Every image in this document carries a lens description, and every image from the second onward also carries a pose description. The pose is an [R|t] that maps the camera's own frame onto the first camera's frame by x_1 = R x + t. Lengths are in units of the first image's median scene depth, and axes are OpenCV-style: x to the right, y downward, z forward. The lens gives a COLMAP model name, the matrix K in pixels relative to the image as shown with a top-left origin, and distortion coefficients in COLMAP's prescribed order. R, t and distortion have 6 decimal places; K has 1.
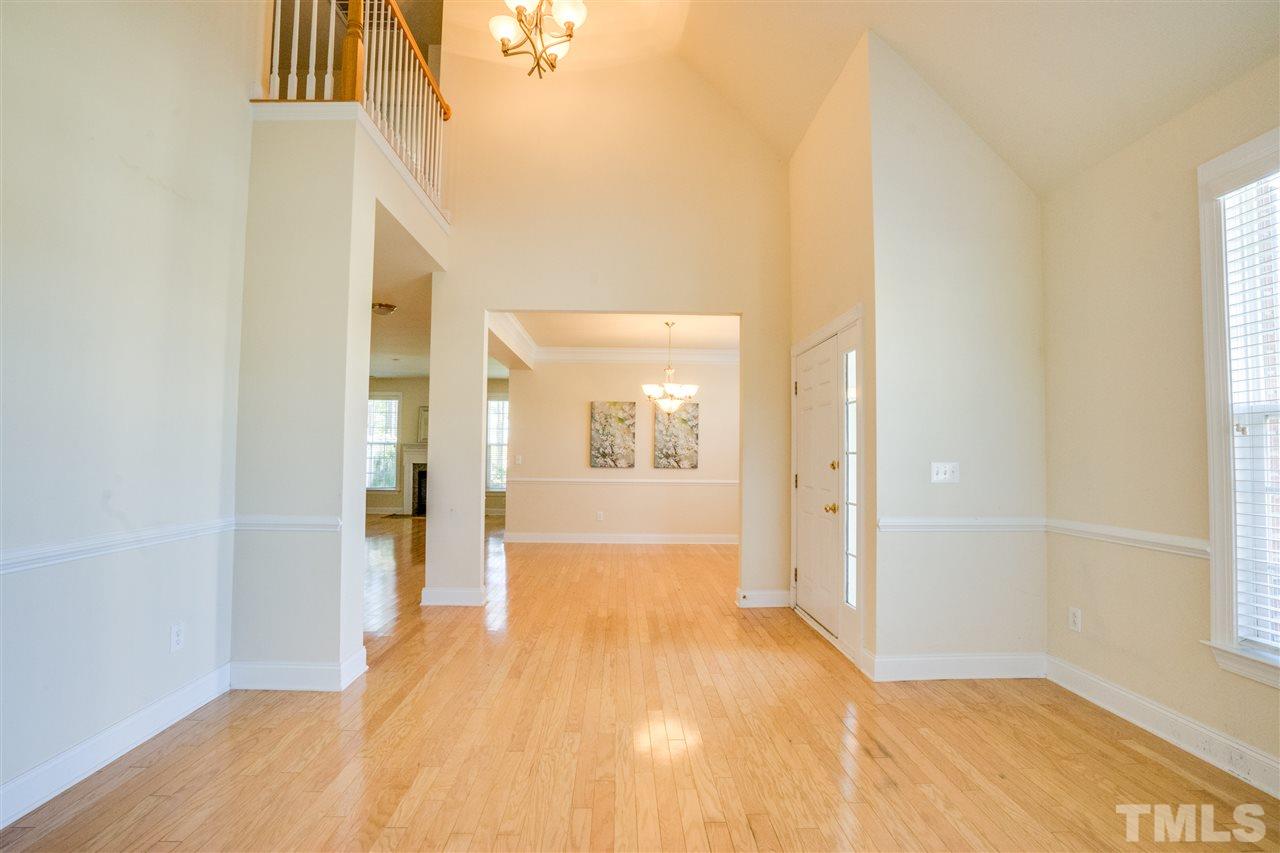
lens RADIAL K [[587.1, 0, 631.7], [0, 587.1, 431.7], [0, 0, 1]] dist [-0.061471, 0.022618]
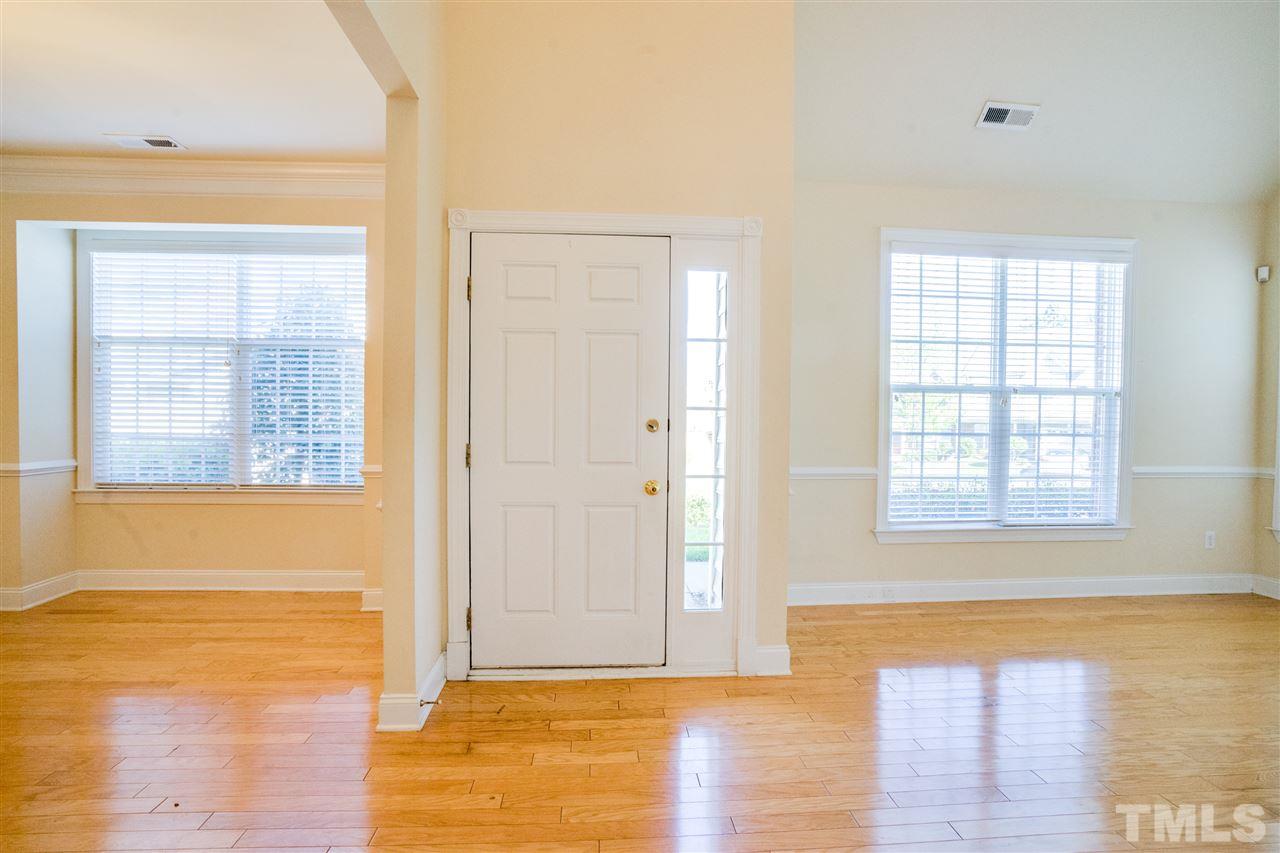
lens RADIAL K [[587.1, 0, 631.7], [0, 587.1, 431.7], [0, 0, 1]] dist [-0.061471, 0.022618]
pose [[-0.042323, -0.040121, 0.998298, -0.209634], [-0.050937, 0.997981, 0.037949, 0.023952], [-0.997805, -0.049244, -0.044282, 0.640527]]
